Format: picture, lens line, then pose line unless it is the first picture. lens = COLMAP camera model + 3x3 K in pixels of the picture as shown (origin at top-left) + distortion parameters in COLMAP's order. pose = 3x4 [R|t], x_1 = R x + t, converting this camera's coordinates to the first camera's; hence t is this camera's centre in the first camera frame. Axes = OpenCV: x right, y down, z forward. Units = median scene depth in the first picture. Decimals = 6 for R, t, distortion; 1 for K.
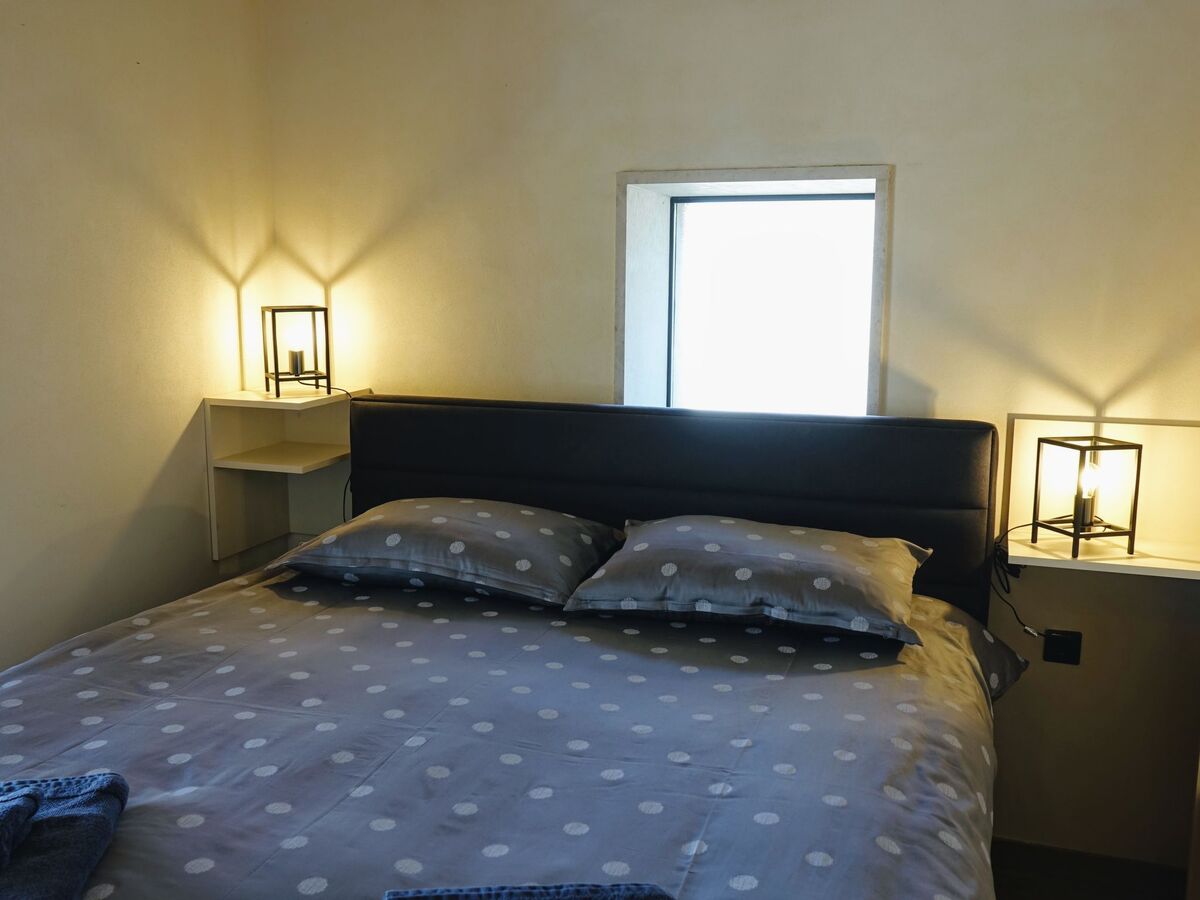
lens RADIAL K [[1100.4, 0, 605.7], [0, 1100.4, 445.8], [0, 0, 1]] dist [0.001044, -0.009322]
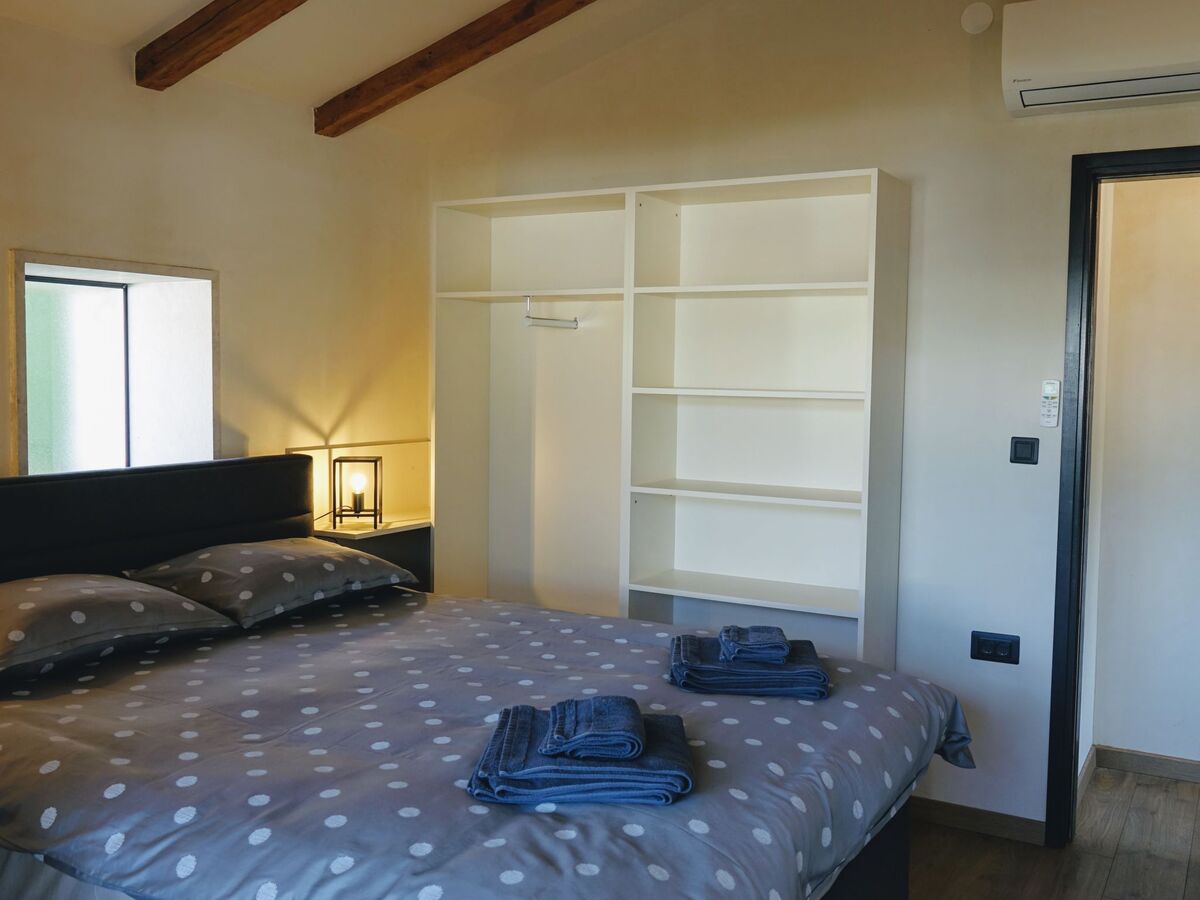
lens RADIAL K [[1100.4, 0, 605.7], [0, 1100.4, 445.8], [0, 0, 1]] dist [0.001044, -0.009322]
pose [[0.186885, -0.072594, 0.979696, -1.058094], [0.127410, 0.990634, 0.049100, -0.054628], [-0.974085, 0.115647, 0.194384, 0.328421]]
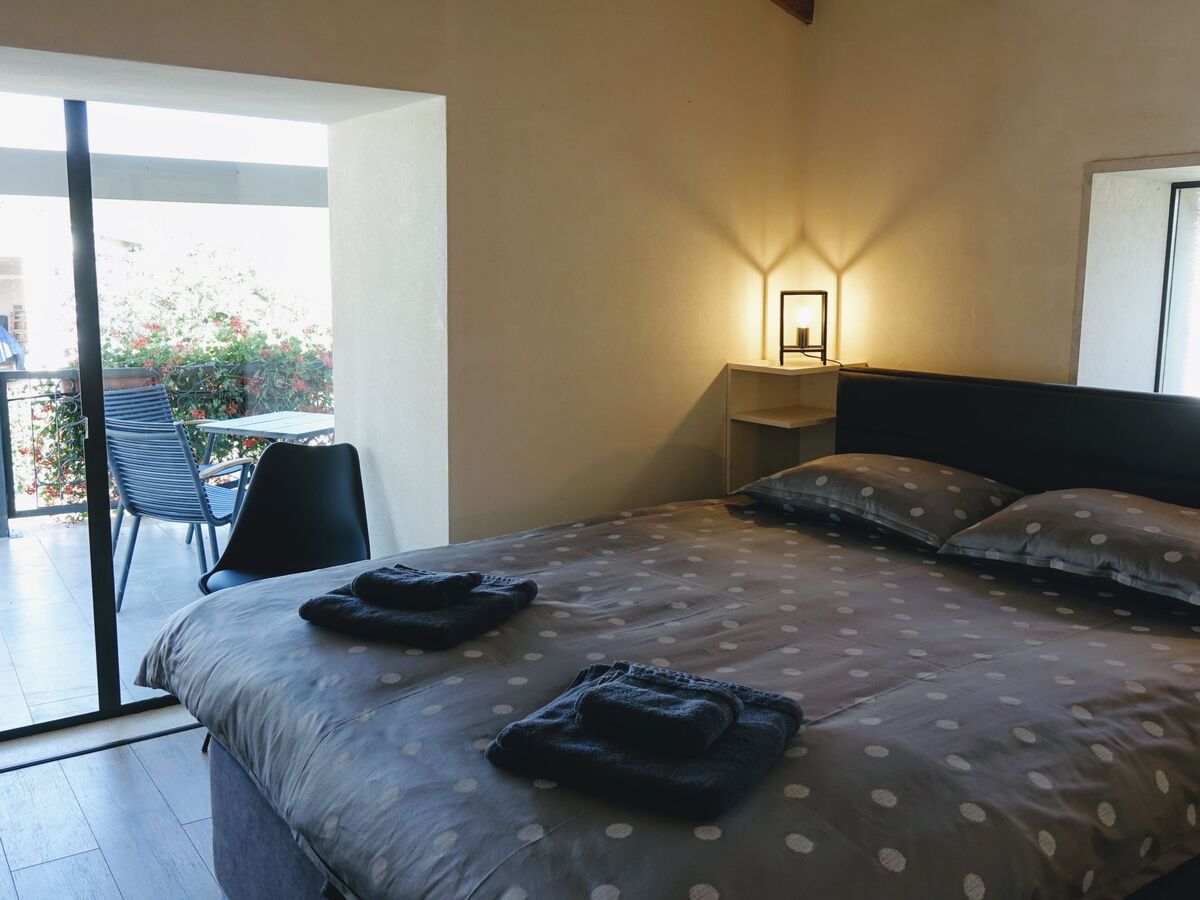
lens RADIAL K [[1100.4, 0, 605.7], [0, 1100.4, 445.8], [0, 0, 1]] dist [0.001044, -0.009322]
pose [[0.815935, 0.083843, -0.572033, 0.303383], [-0.081816, 0.996216, 0.029314, 0.030816], [0.572326, 0.022883, 0.819707, -0.132472]]
